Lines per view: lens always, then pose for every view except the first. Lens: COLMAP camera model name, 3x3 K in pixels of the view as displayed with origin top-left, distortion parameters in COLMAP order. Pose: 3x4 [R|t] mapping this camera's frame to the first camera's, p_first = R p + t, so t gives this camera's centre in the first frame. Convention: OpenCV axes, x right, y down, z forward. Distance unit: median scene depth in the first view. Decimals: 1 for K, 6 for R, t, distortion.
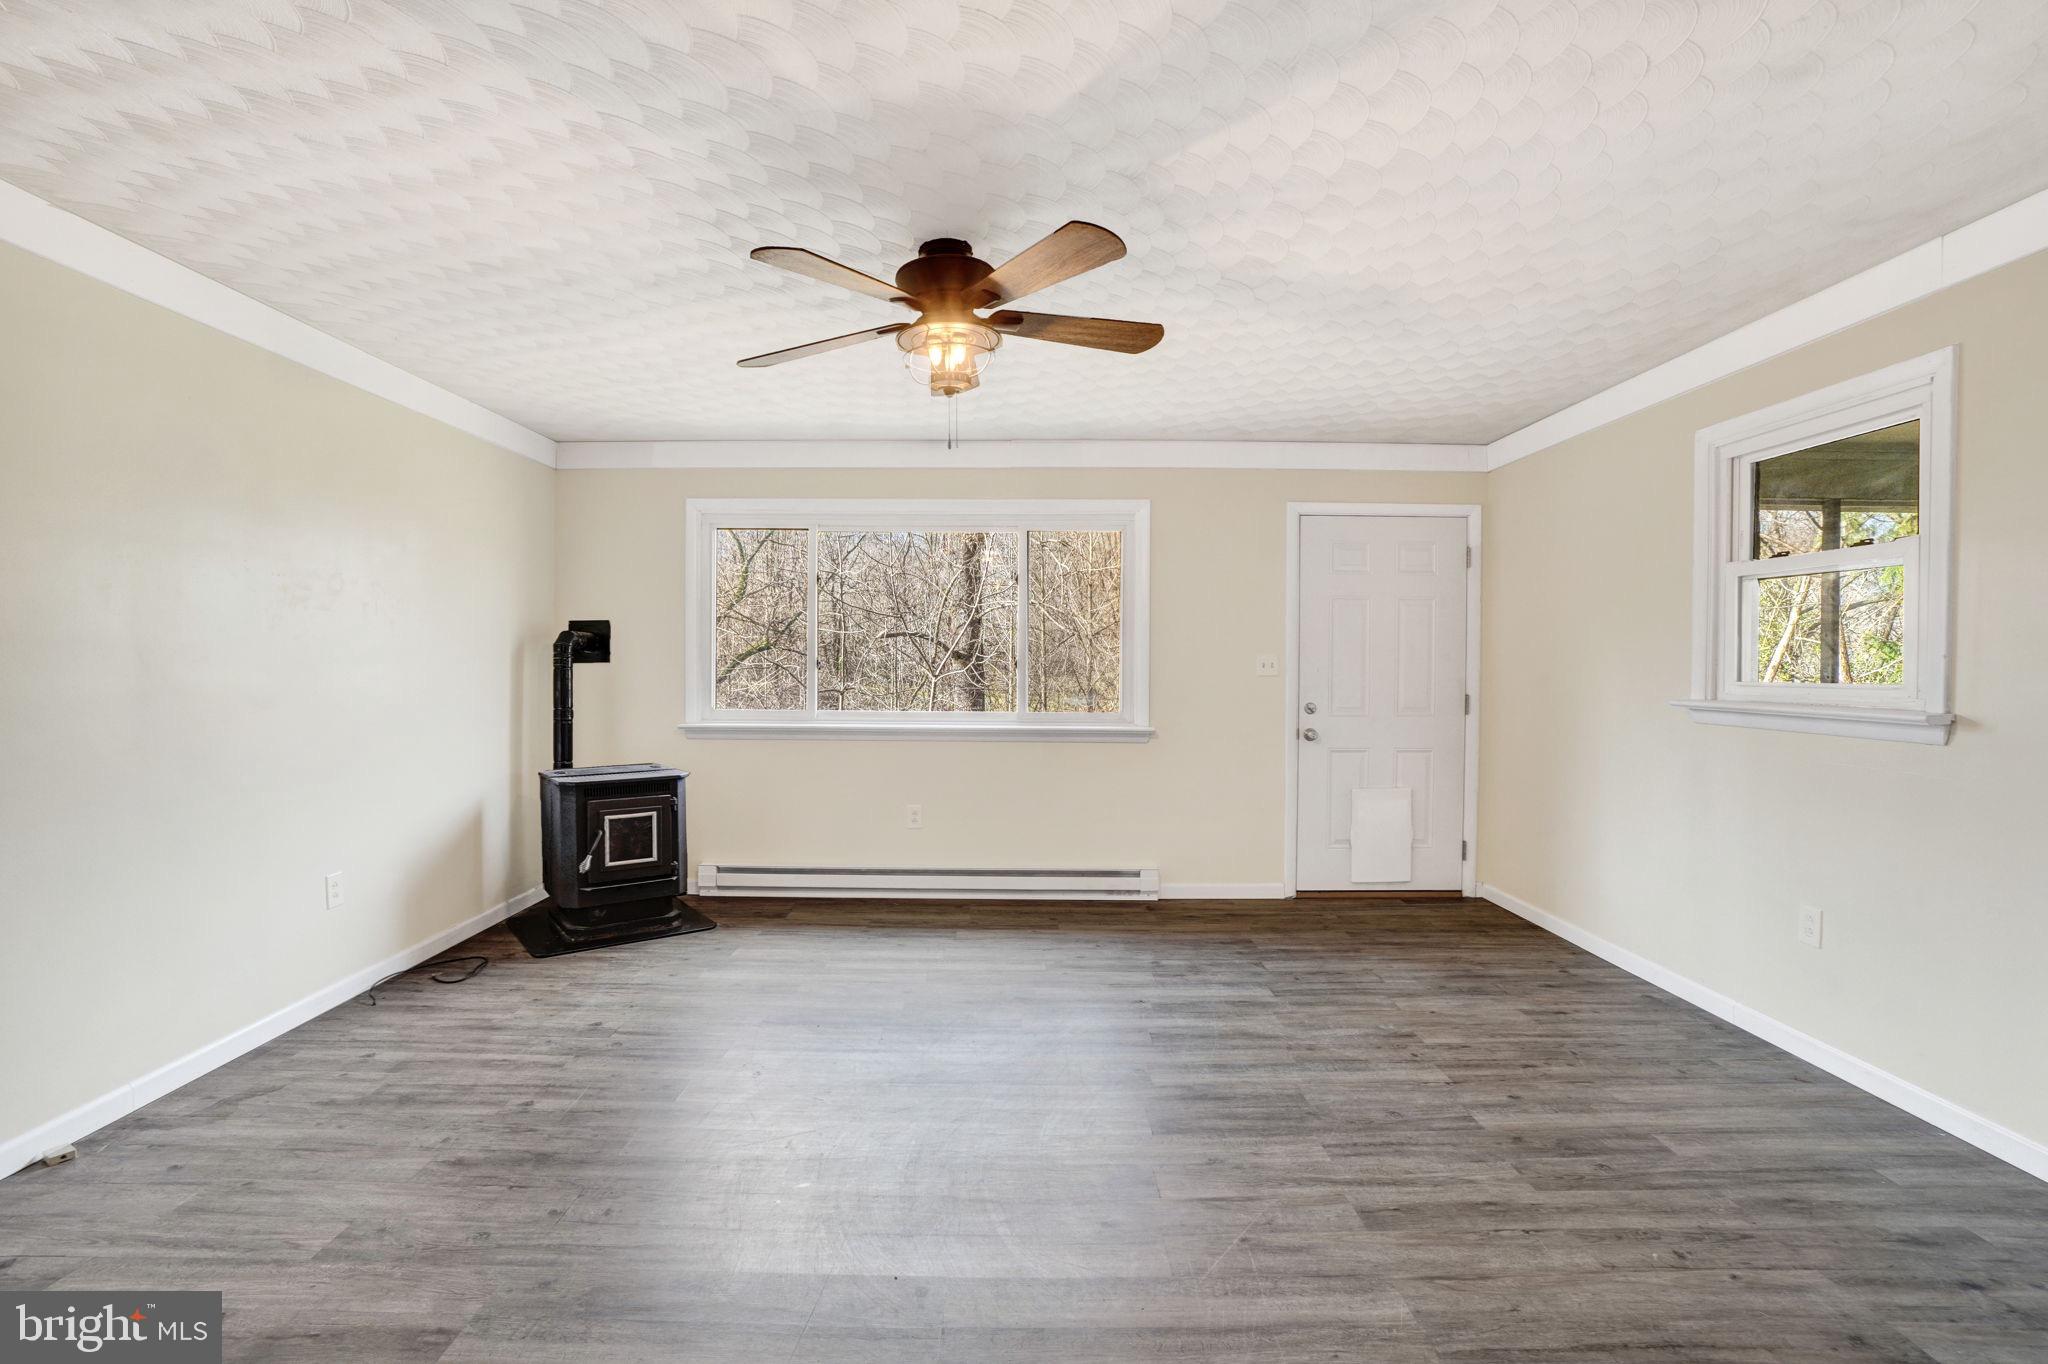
lens RADIAL K [[926.5, 0, 1022.6], [0, 926.5, 679.1], [0, 0, 1]] dist [0.003855, 0.001014]
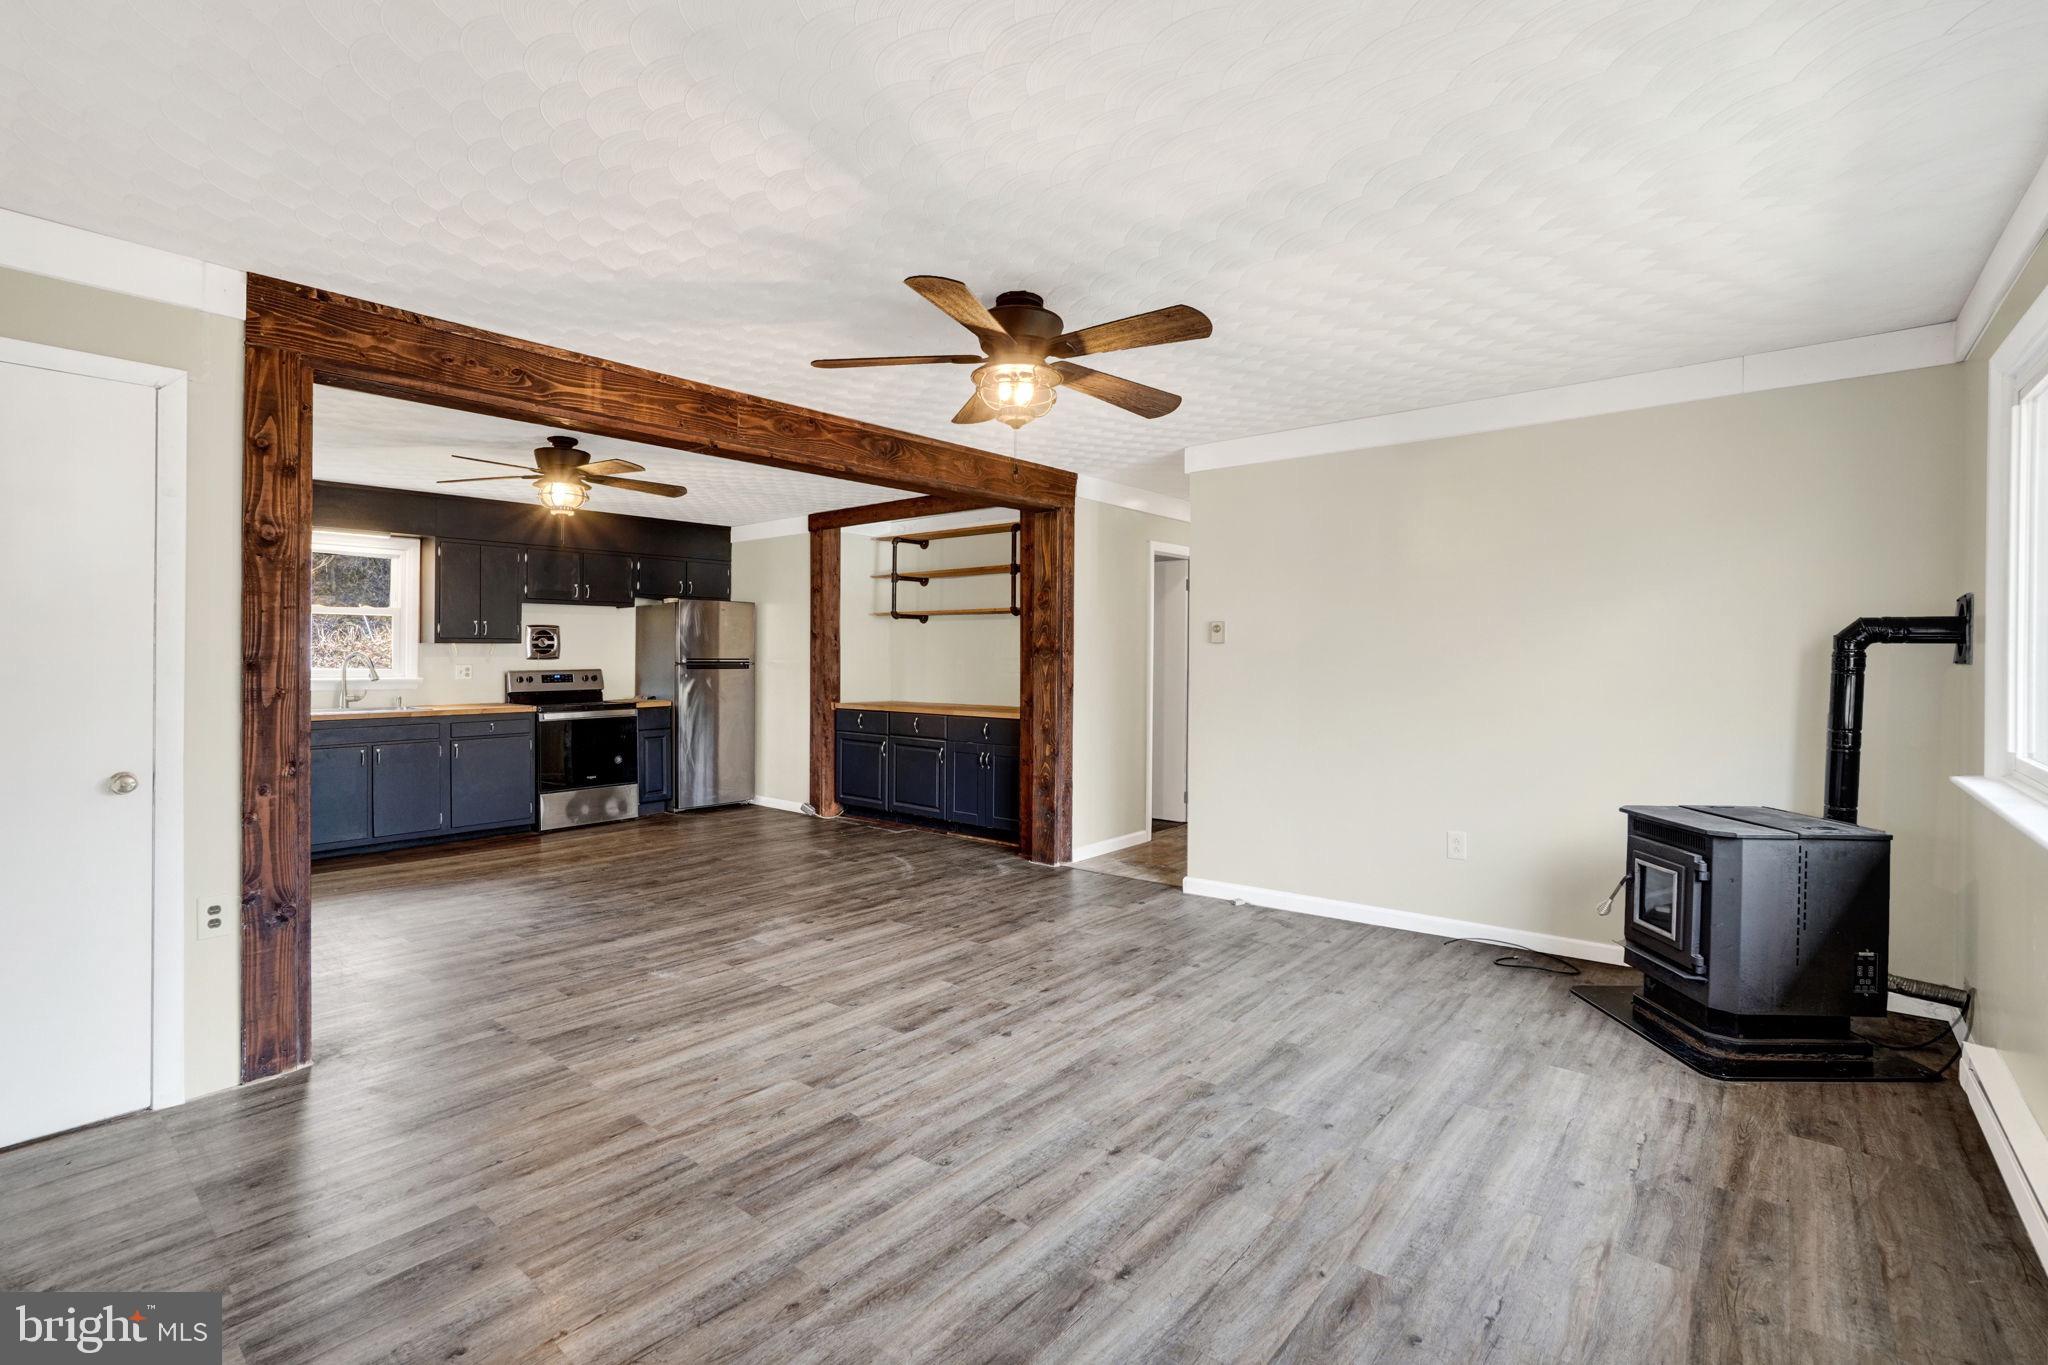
lens RADIAL K [[926.5, 0, 1023.6], [0, 926.5, 677.9], [0, 0, 1]] dist [0.003855, 0.001014]
pose [[-0.639470, 0.004694, -0.768802, 0.820737], [-0.011848, 0.999802, 0.015960, -0.024919], [0.768725, 0.019315, -0.639288, 1.810686]]
